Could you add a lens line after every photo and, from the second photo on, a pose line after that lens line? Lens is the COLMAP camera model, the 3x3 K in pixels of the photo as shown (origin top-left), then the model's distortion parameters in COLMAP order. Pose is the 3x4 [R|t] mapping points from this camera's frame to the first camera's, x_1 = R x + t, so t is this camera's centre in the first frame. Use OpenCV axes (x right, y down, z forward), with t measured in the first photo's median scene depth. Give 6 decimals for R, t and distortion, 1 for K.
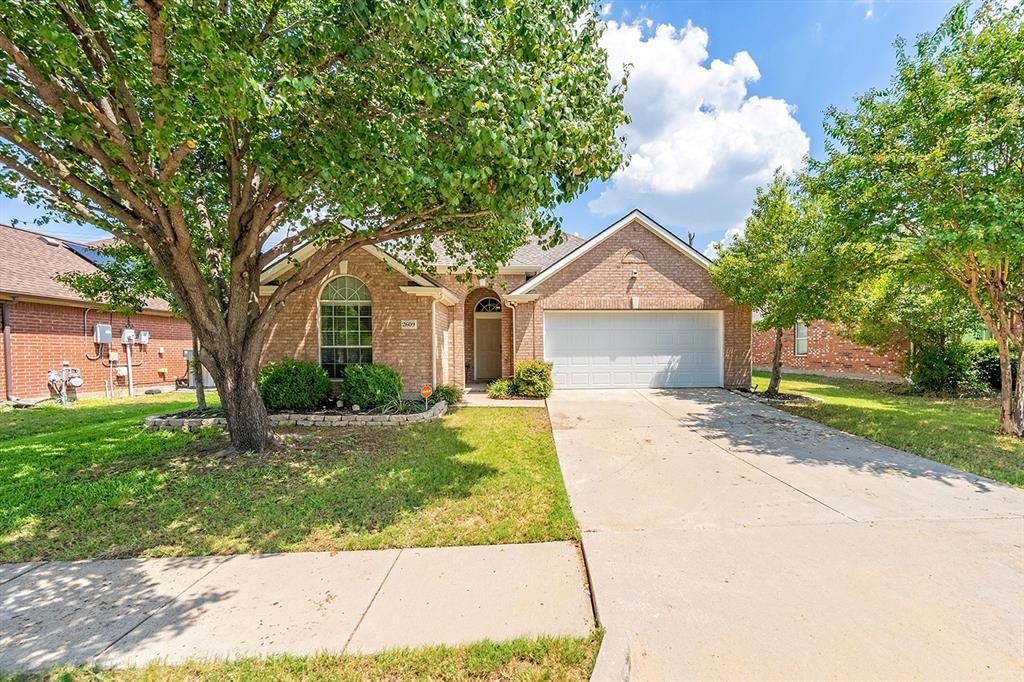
lens RADIAL K [[424.4, 0, 554.6], [0, 424.4, 361.8], [0, 0, 1]] dist [0.000252, -0.000149]
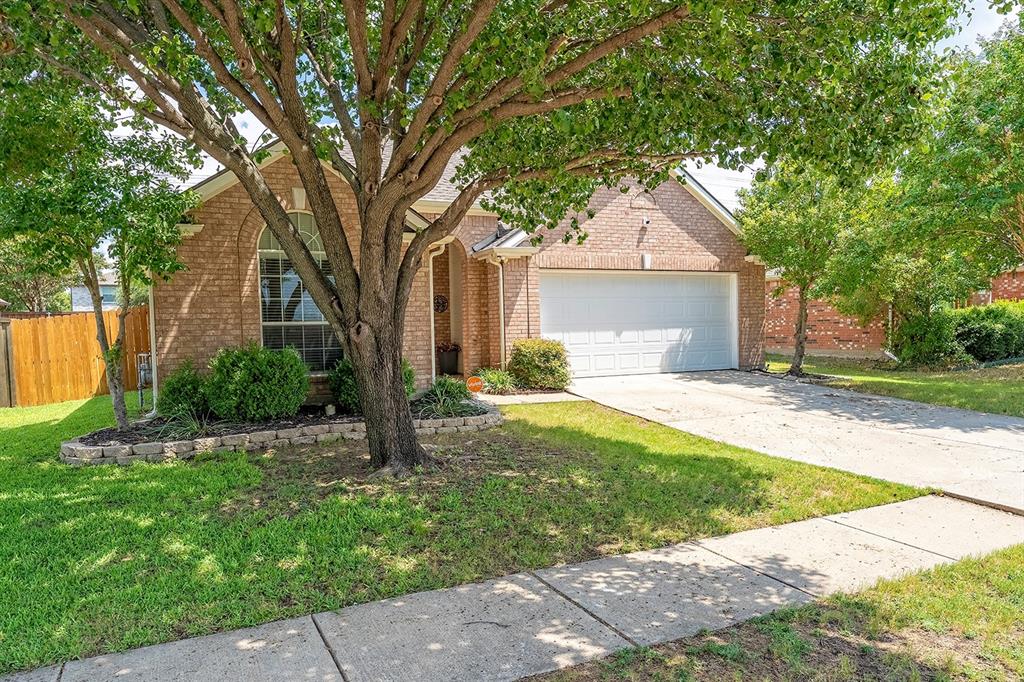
lens RADIAL K [[696.3, 0, 512.2], [0, 696.3, 379.6], [0, 0, 1]] dist [0.000871, 0.000496]
pose [[0.932718, -0.040714, 0.358302, -1.659854], [0.023906, 0.998401, 0.051217, 0.009431], [-0.359815, -0.039205, 0.932200, -0.285111]]
